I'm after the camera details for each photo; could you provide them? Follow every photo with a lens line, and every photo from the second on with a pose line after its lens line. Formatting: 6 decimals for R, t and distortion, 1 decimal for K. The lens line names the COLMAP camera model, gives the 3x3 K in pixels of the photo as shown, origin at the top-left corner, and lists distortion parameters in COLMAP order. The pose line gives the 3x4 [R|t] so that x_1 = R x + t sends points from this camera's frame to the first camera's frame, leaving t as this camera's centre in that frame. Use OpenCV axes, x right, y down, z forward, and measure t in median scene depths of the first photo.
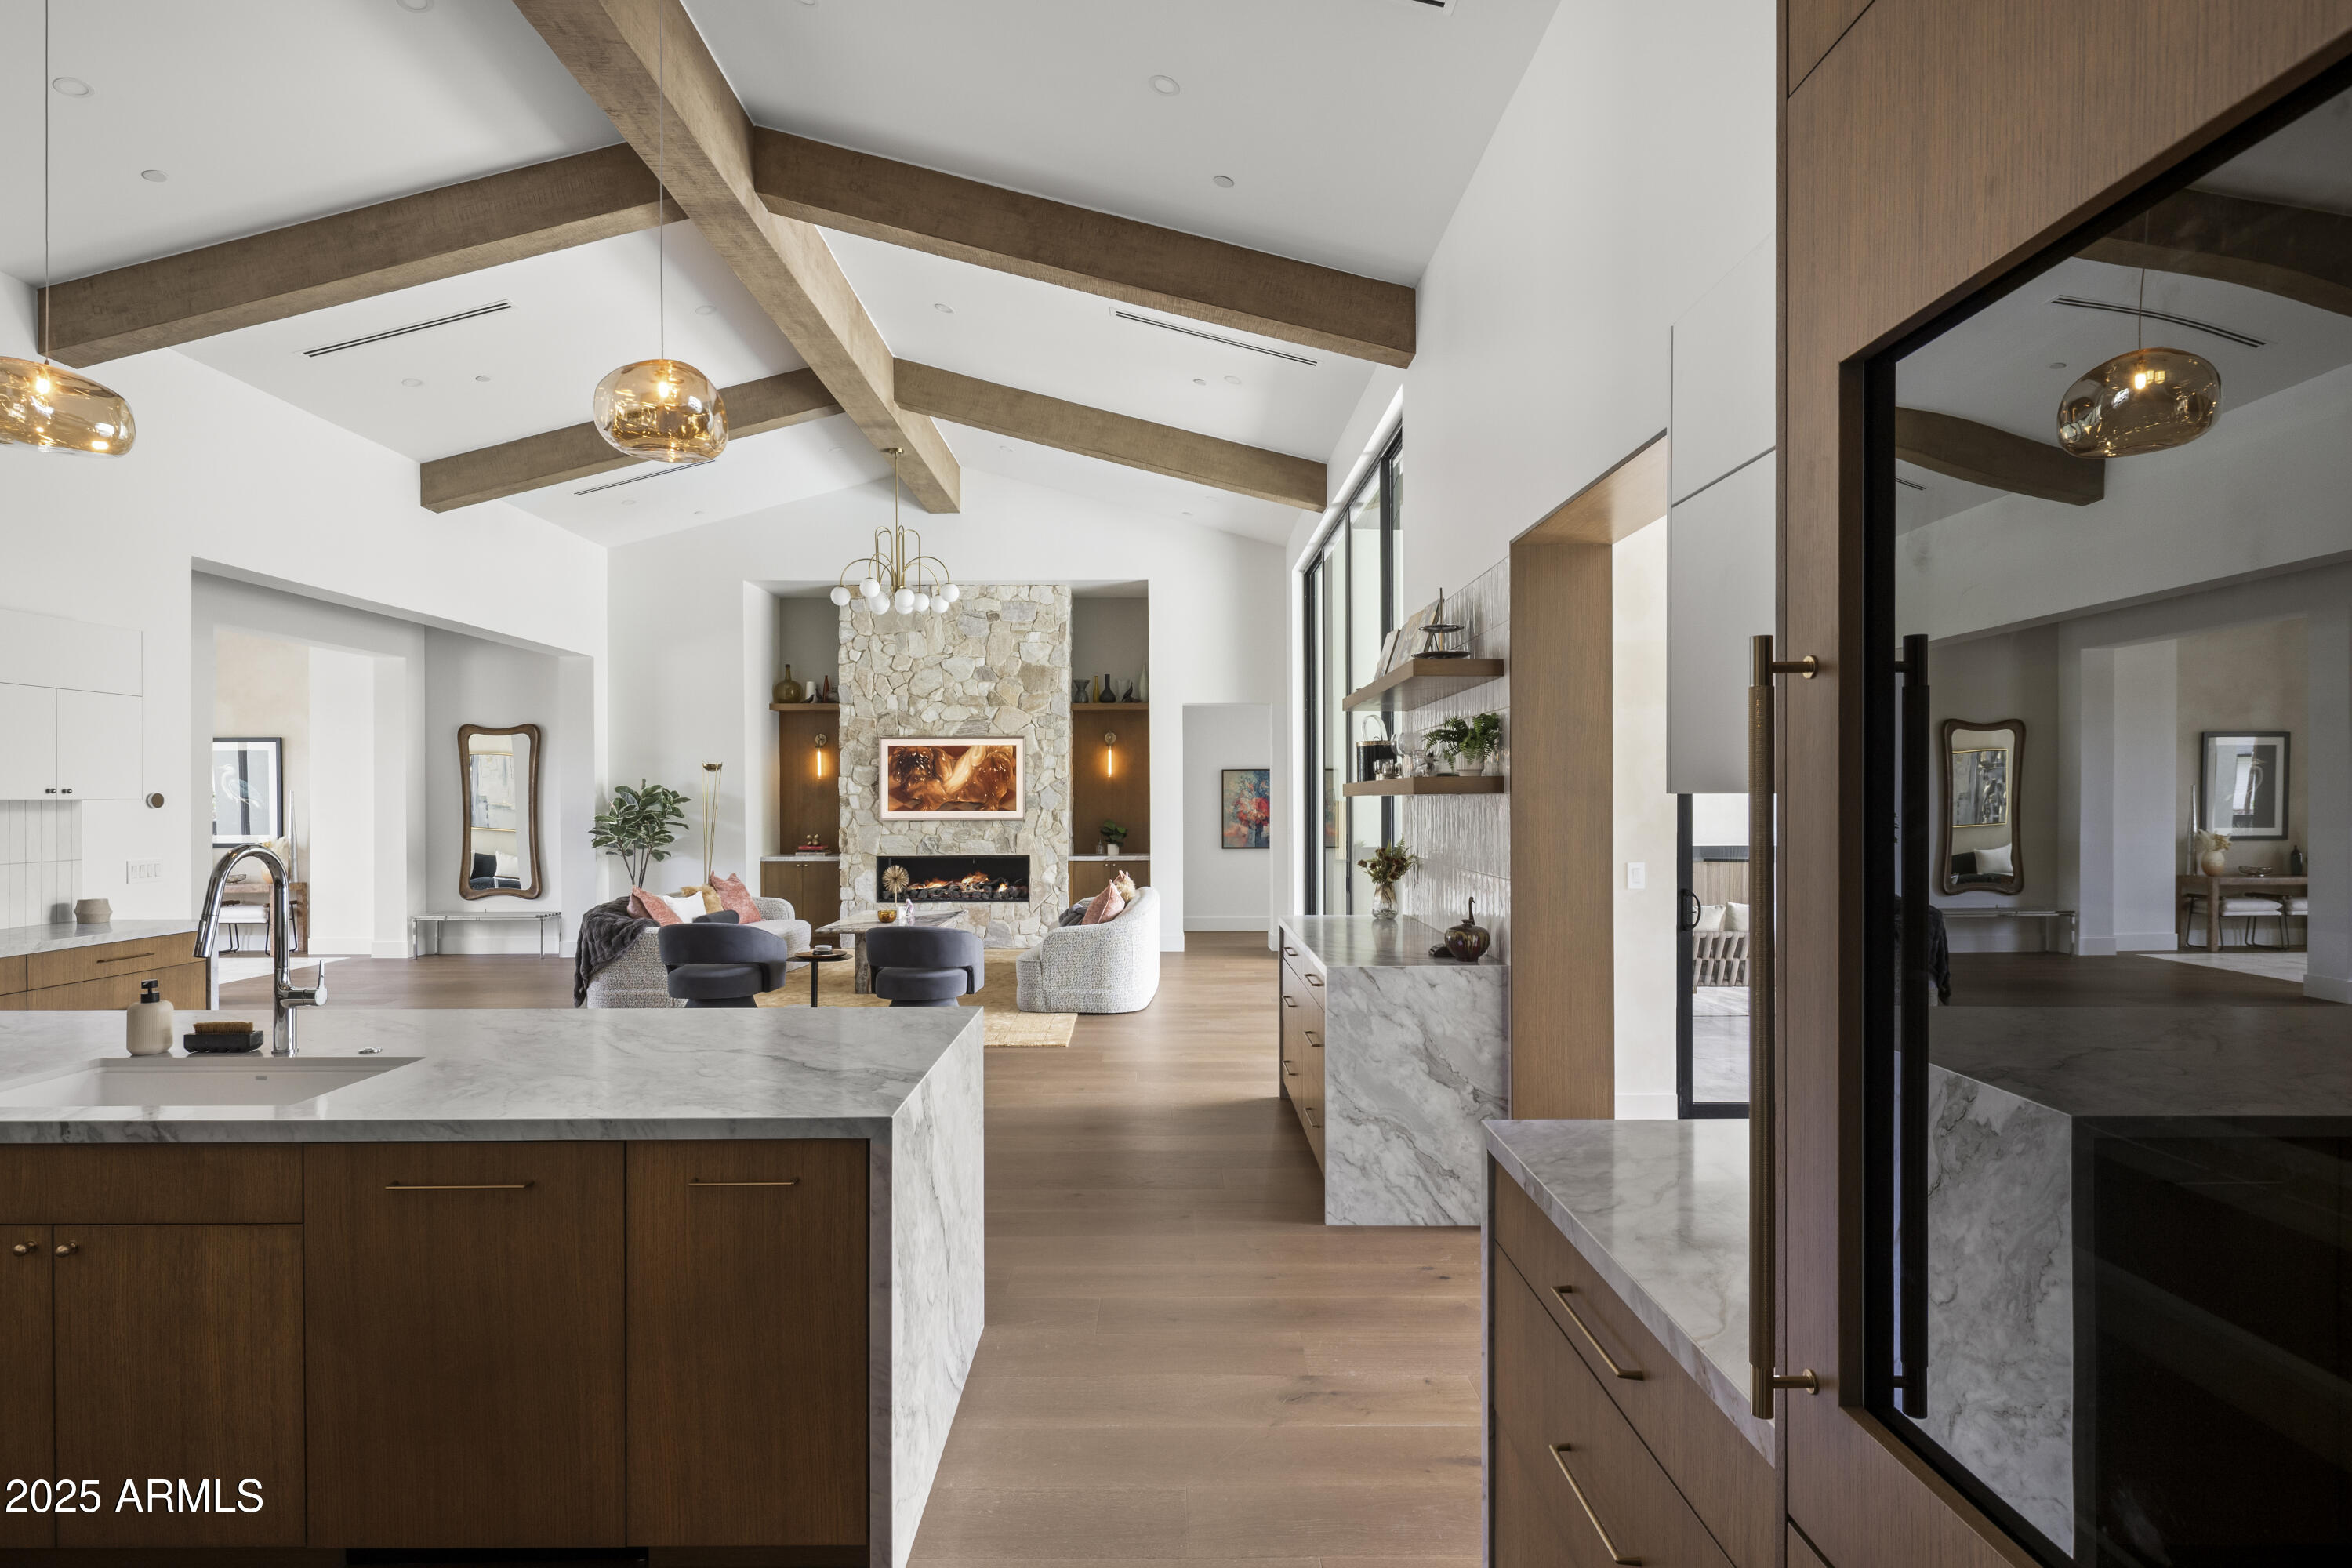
lens RADIAL K [[1159.9, 0, 1158.6], [0, 1159.9, 795.9], [0, 0, 1]] dist [0.003871, -0.002207]
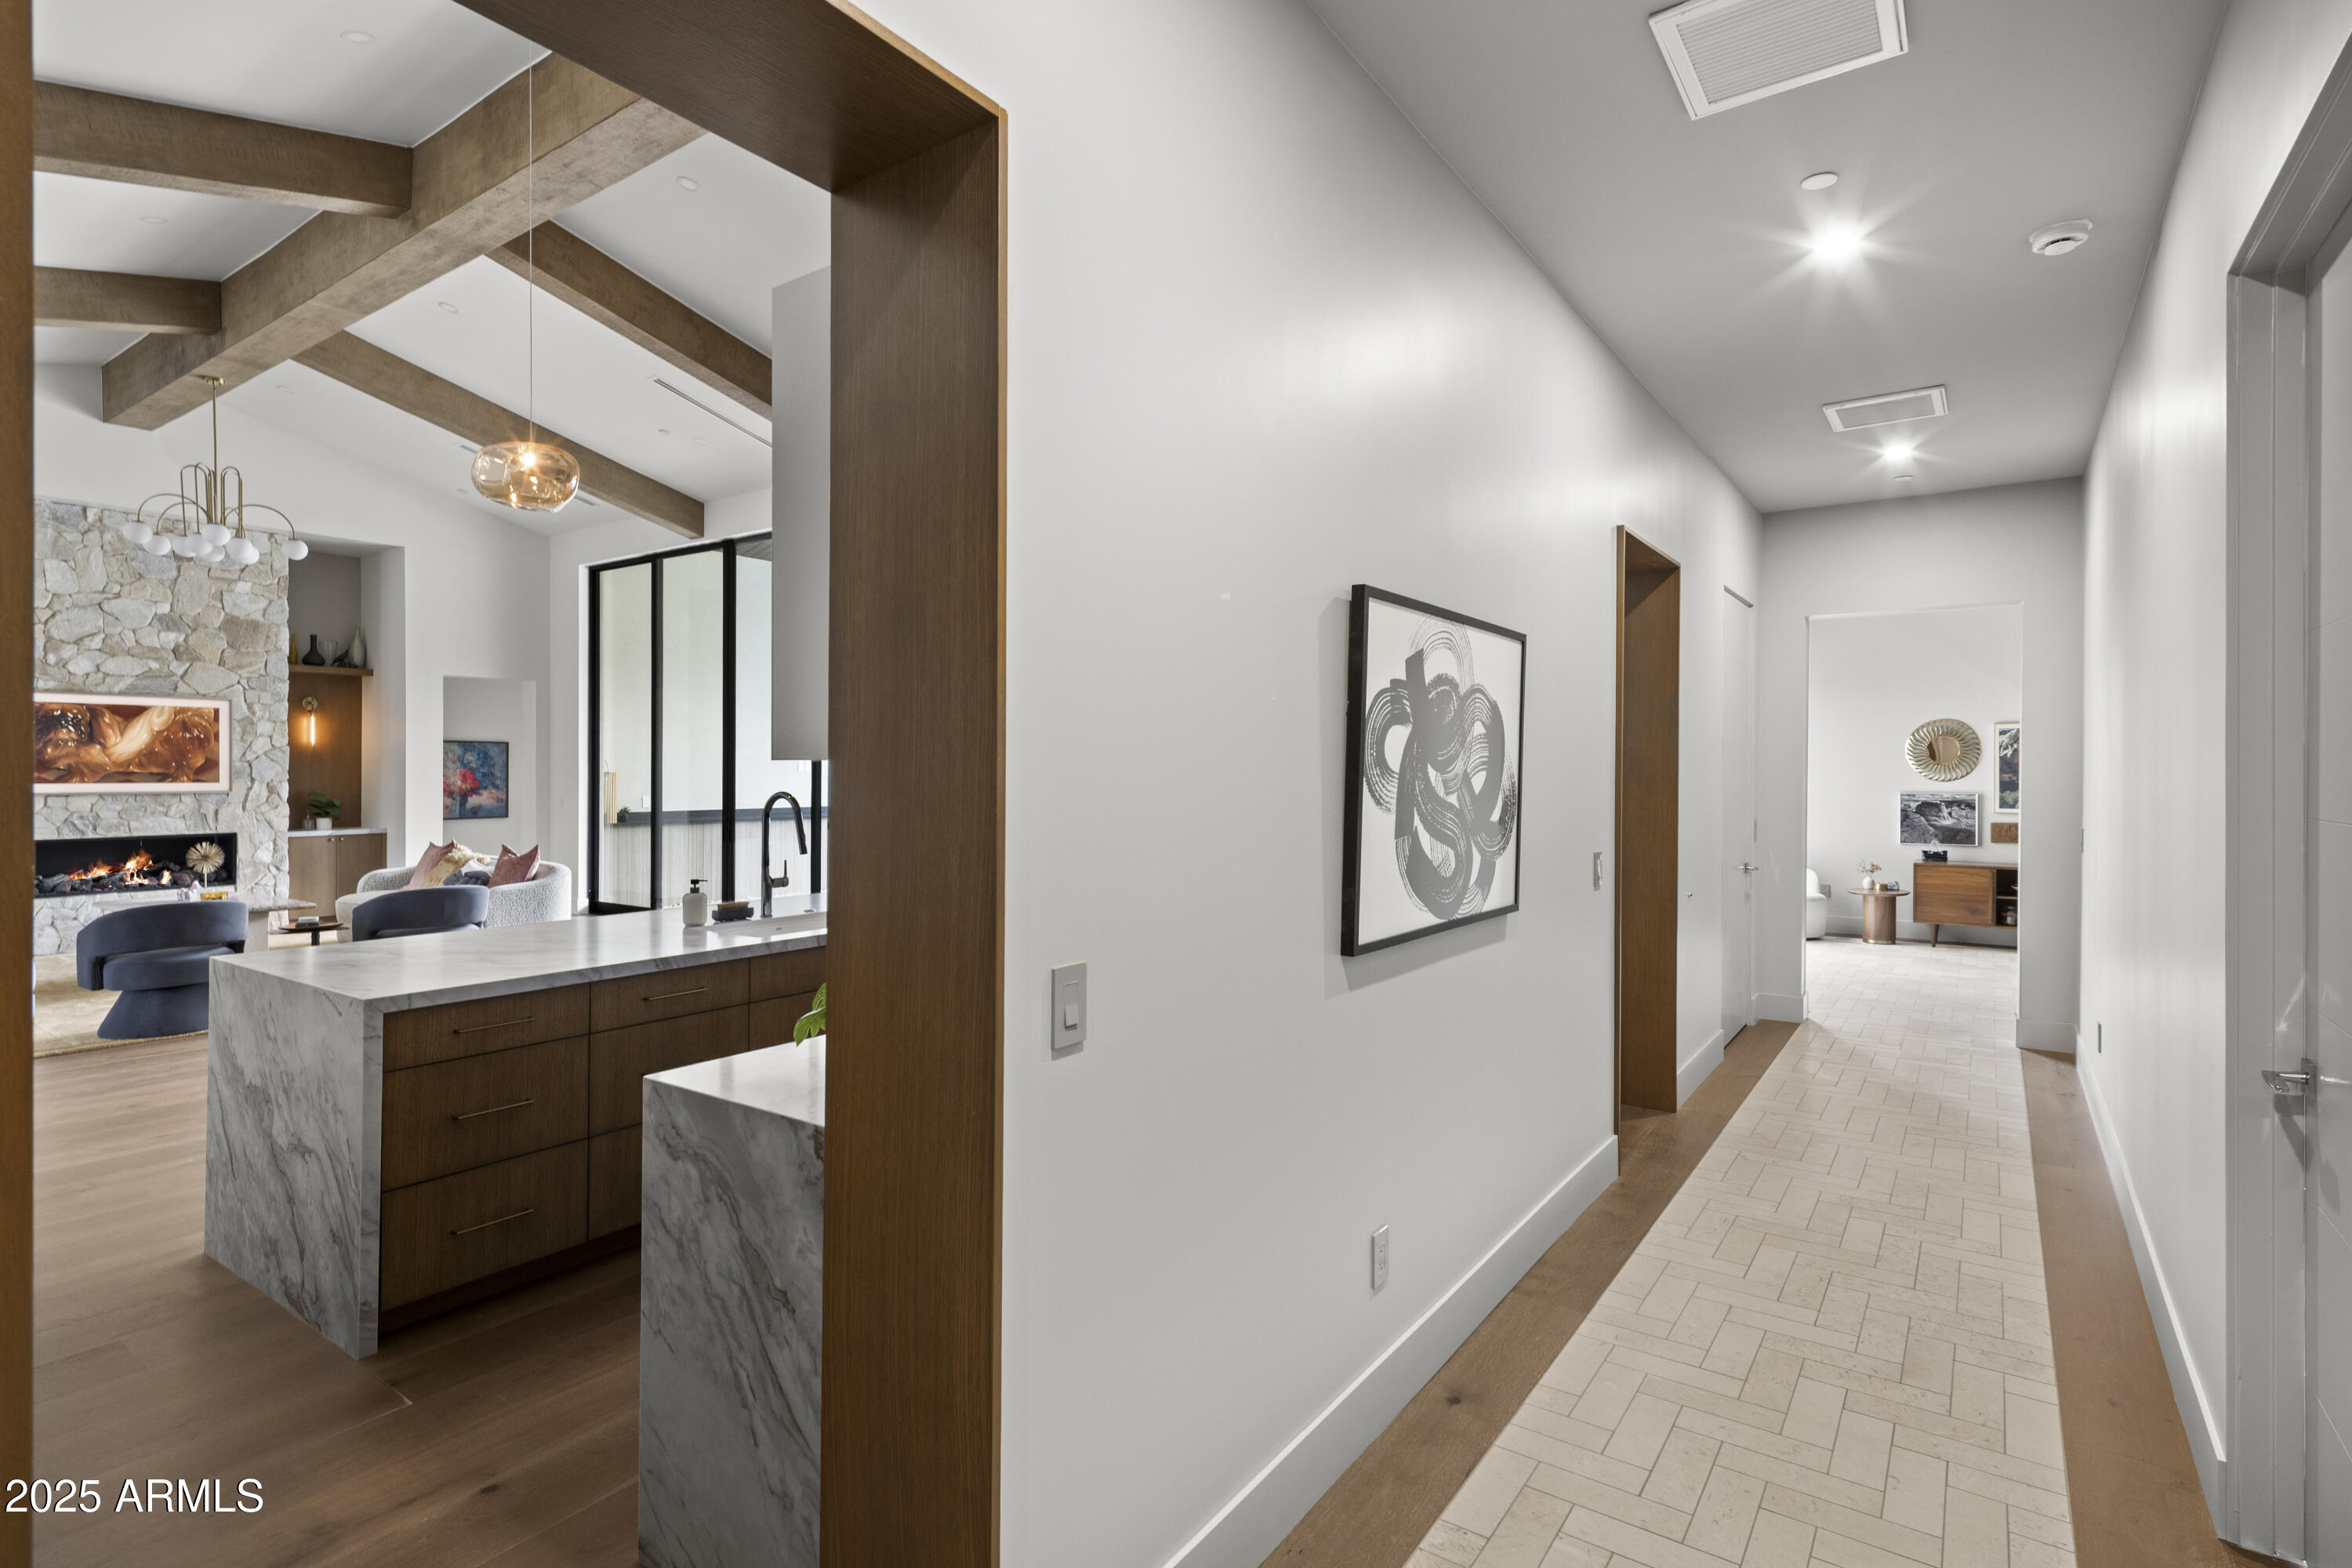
lens RADIAL K [[1159.9, 0, 1199.5], [0, 1159.9, 777.4], [0, 0, 1]] dist [0.003871, -0.002207]
pose [[0.567002, -0.000286, 0.823717, -0.424985], [-0.004074, 0.999987, 0.003152, 0.003172], [-0.823707, -0.005144, 0.566993, -0.110608]]
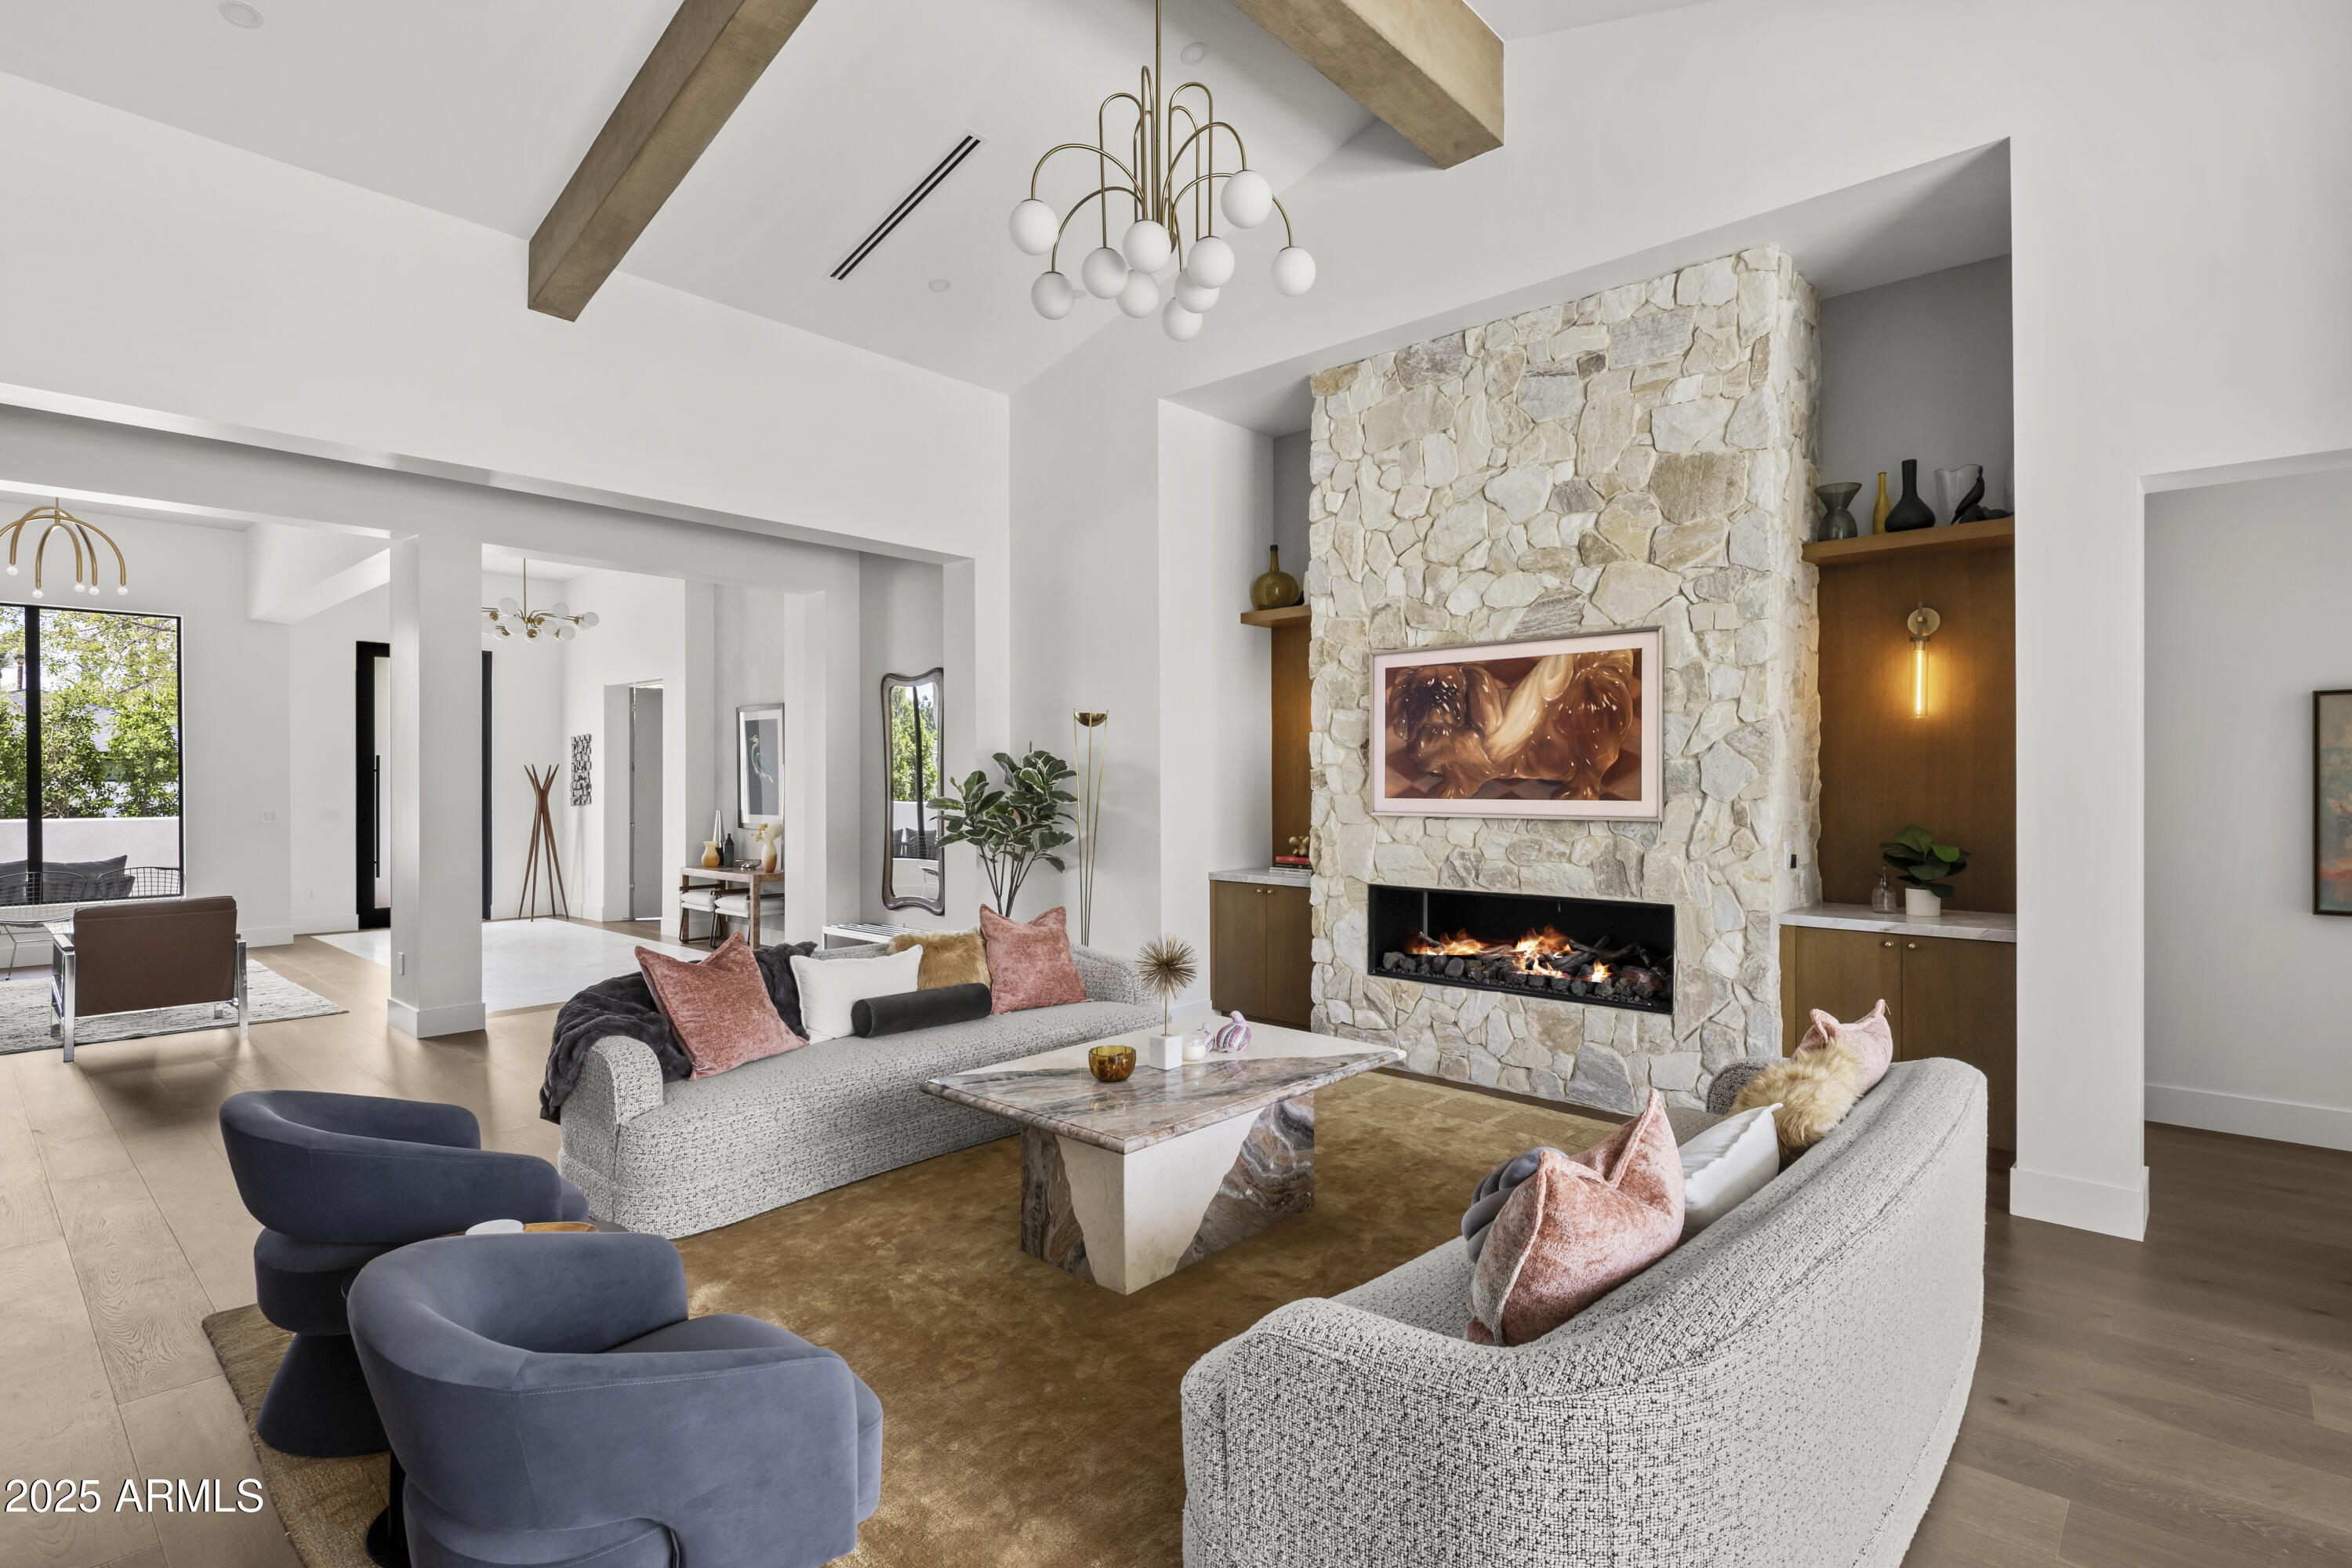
lens RADIAL K [[1159.9, 0, 1159.8], [0, 1159.9, 777.6], [0, 0, 1]] dist [0.003871, -0.002207]
pose [[0.736172, 0.001724, -0.676792, 0.037739], [-0.003031, 0.999995, -0.000750, 0.005280], [0.676788, 0.002603, 0.736174, 0.558764]]
